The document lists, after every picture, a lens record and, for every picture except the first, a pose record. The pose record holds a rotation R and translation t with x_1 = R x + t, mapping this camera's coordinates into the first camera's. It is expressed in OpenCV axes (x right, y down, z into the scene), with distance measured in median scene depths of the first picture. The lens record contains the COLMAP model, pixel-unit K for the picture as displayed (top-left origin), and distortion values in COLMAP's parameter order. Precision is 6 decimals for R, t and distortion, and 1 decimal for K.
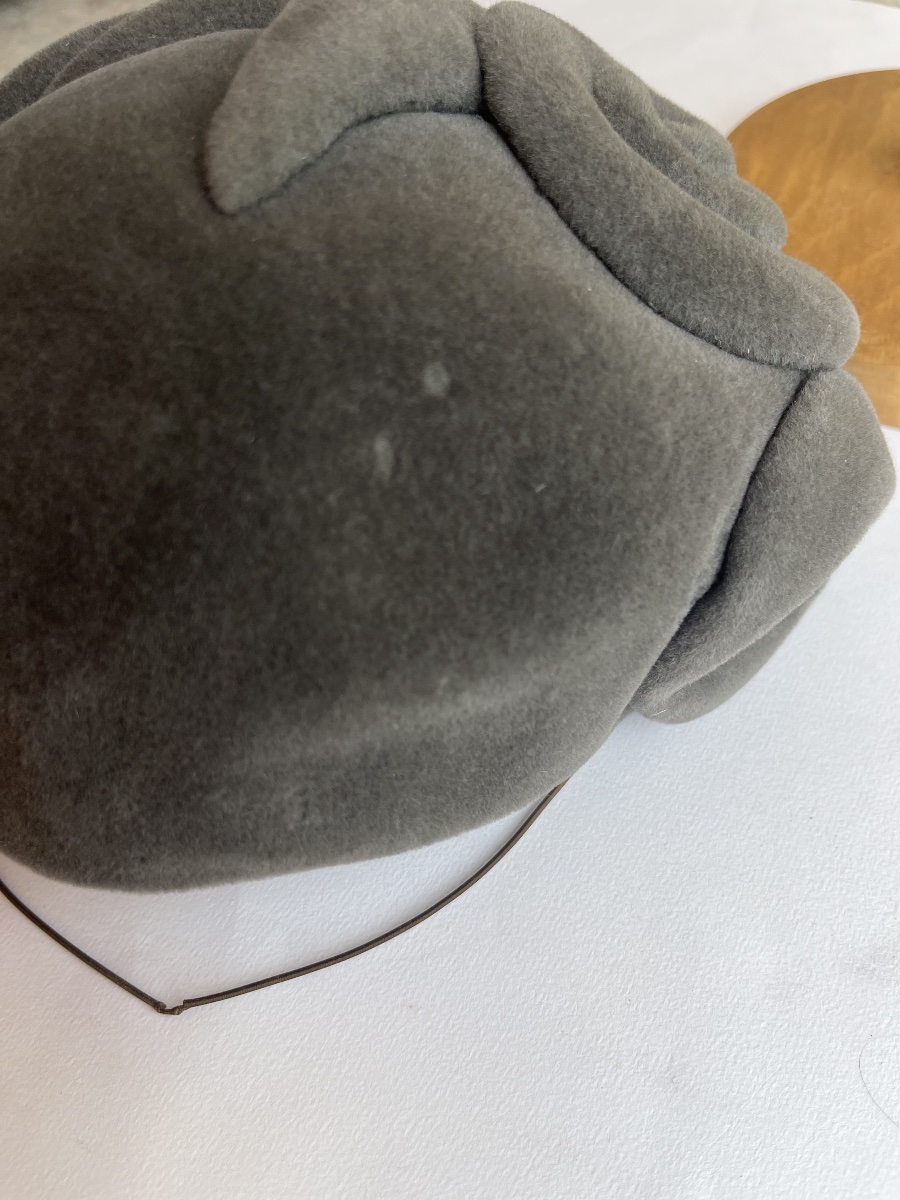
lens RADIAL K [[894.2, 0, 450.0], [0, 894.2, 600.0], [0, 0, 1]] dist [0.036918, -0.065932]
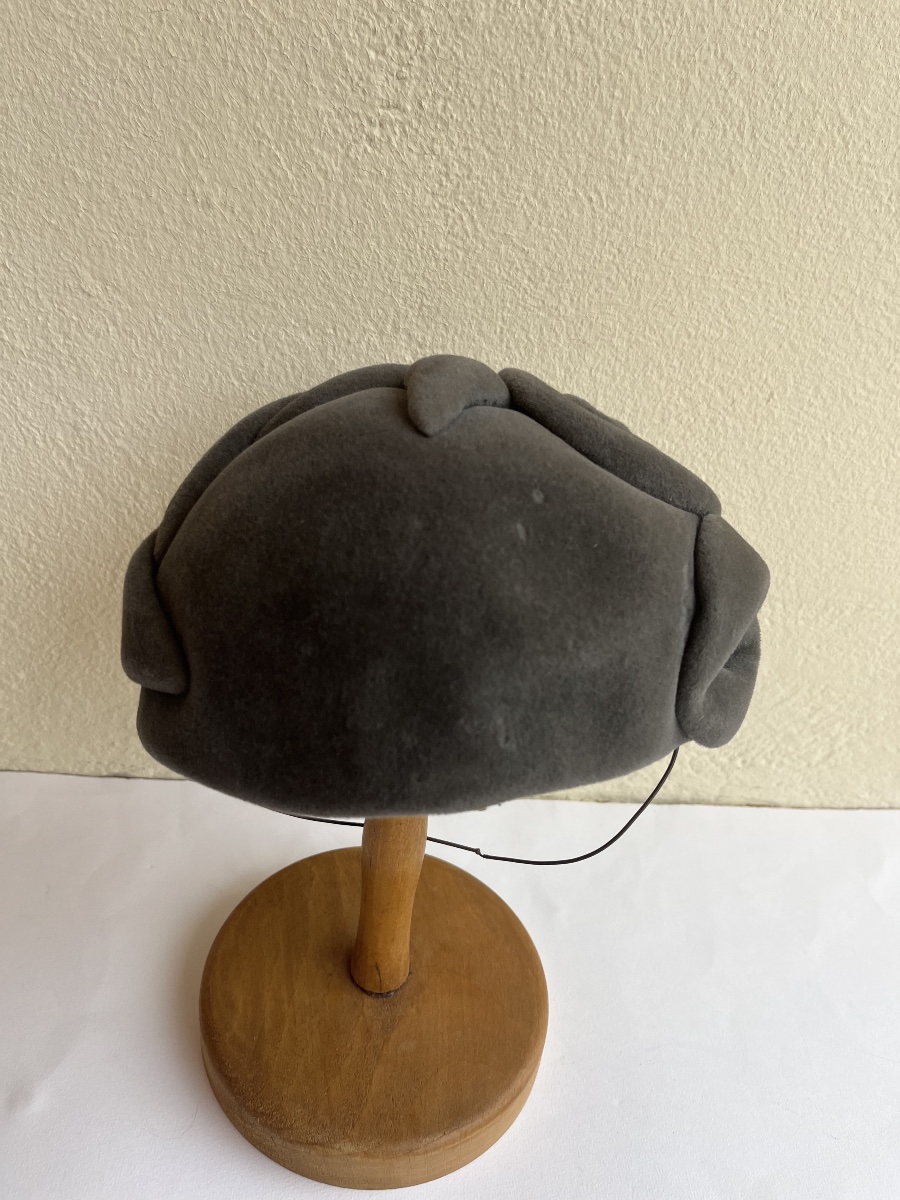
lens RADIAL K [[893.1, 0, 455.5], [0, 893.1, 596.9], [0, 0, 1]] dist [0.006695, 0.002675]
pose [[0.982954, -0.142037, 0.116738, -0.473972], [0.177204, 0.901139, -0.395660, 0.741666], [-0.048999, 0.409602, 0.910948, -0.768635]]
